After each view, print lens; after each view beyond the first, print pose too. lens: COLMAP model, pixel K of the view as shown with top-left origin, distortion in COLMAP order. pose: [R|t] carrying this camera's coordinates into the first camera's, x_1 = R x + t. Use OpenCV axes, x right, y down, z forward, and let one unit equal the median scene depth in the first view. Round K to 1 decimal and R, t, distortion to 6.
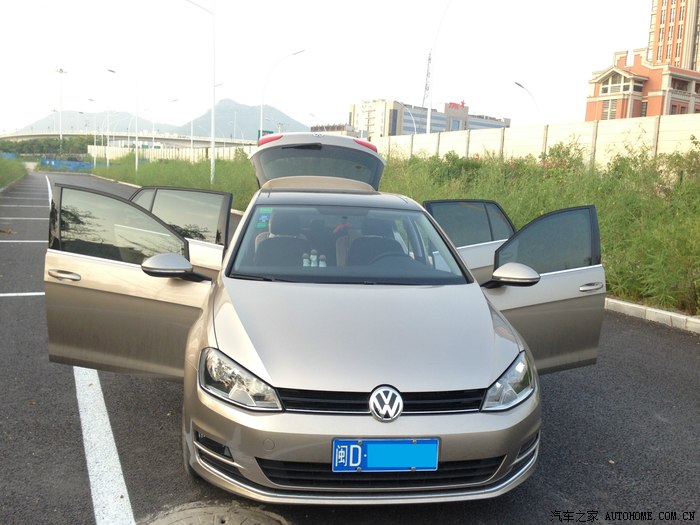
lens RADIAL K [[636.2, 0, 350.0], [0, 636.2, 262.5], [0, 0, 1]] dist [0.130790, -0.248889]
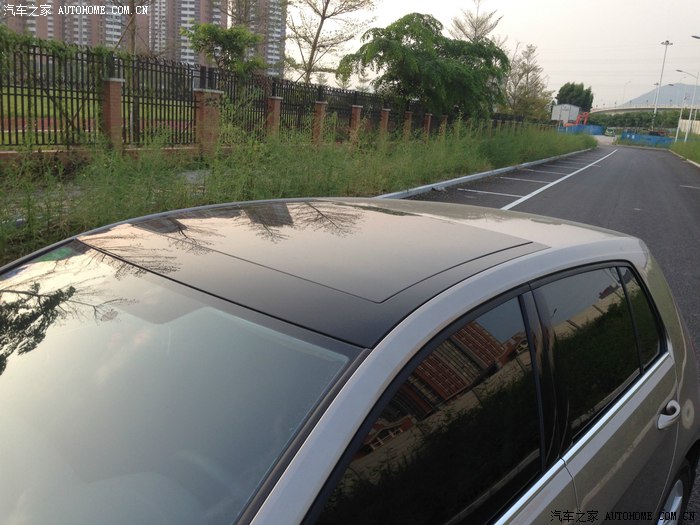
lens RADIAL K [[635.5, 0, 335.1], [0, 635.5, 261.3], [0, 0, 1]] dist [0.162932, -0.328404]
pose [[0.652950, 0.169236, -0.738252, 0.464362], [-0.141867, 0.984793, 0.100278, -0.222007], [0.743996, 0.039257, 0.667029, 1.346368]]
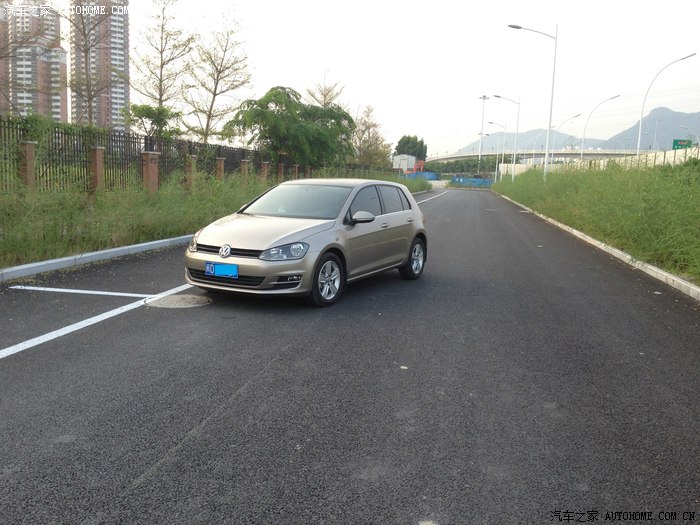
lens RADIAL K [[622.6, 0, 350.0], [0, 622.6, 262.5], [0, 0, 1]] dist [0.044184, 0.005320]
pose [[0.817932, 0.057907, -0.572393, 1.855695], [-0.069307, 0.997594, 0.001885, 0.216568], [0.571125, 0.038129, 0.819977, -0.759677]]
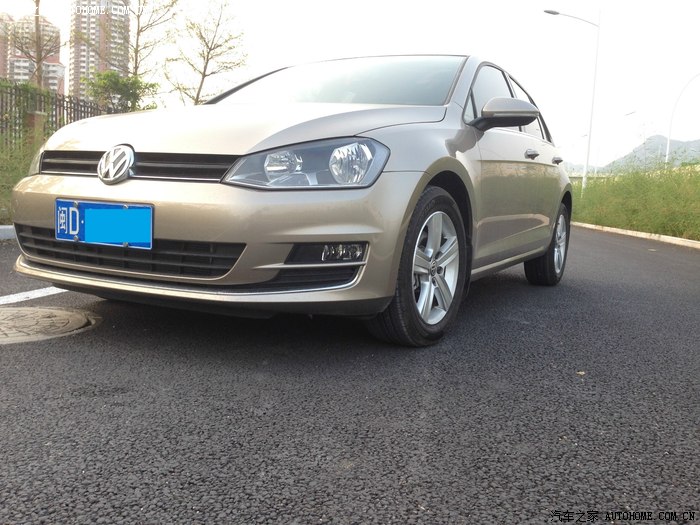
lens RADIAL K [[637.7, 0, 350.0], [0, 637.7, 262.5], [0, 0, 1]] dist [0.054953, 0.003306]
pose [[0.818742, 0.052618, -0.571746, 0.735316], [-0.085102, 0.995914, -0.030212, 0.329031], [0.567820, 0.073393, 0.819874, 0.494384]]
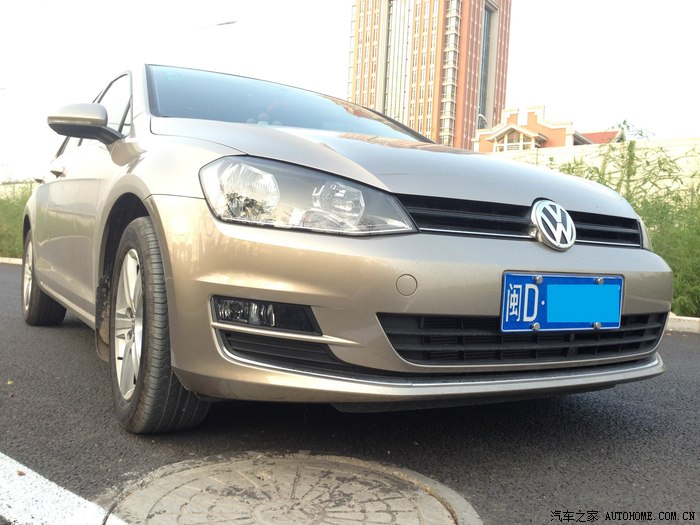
lens RADIAL K [[636.2, 0, 350.0], [0, 636.2, 262.5], [0, 0, 1]] dist [0.130790, -0.248889]
pose [[0.909538, -0.009029, 0.415522, -0.367053], [0.048515, 0.995236, -0.084569, 0.288421], [-0.412779, 0.097078, 0.905643, 0.499672]]
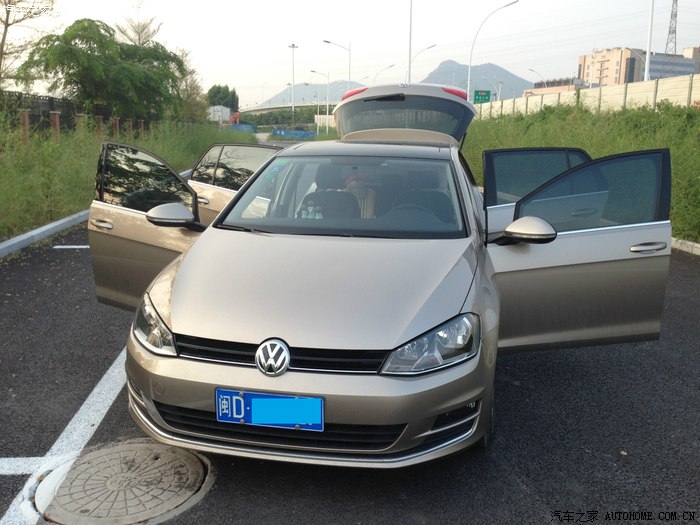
lens RADIAL K [[636.2, 0, 350.0], [0, 636.2, 262.5], [0, 0, 1]] dist [0.130790, -0.248889]
pose [[0.946259, 0.030393, -0.321977, 0.447538], [-0.012086, 0.998202, 0.058706, 0.021722], [0.323183, -0.051660, 0.944925, 0.140043]]
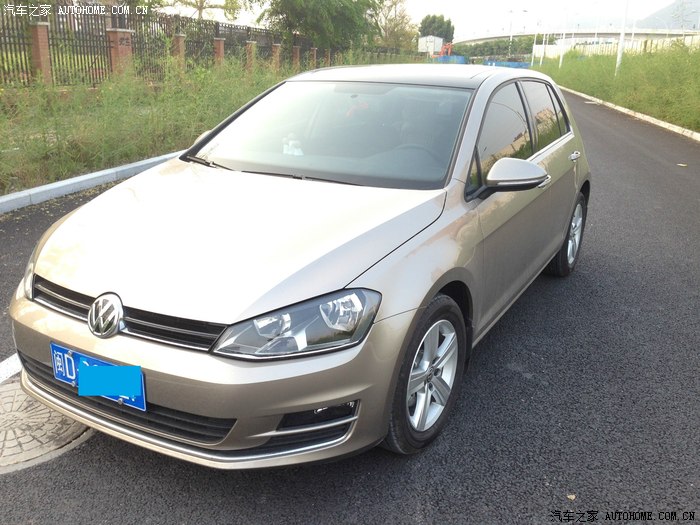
lens RADIAL K [[636.2, 0, 350.0], [0, 636.2, 262.5], [0, 0, 1]] dist [0.130790, -0.248889]
pose [[0.799520, 0.151495, -0.581220, 0.728678], [-0.064251, 0.983688, 0.168014, 0.000342], [0.597193, -0.096986, 0.796212, 0.526989]]
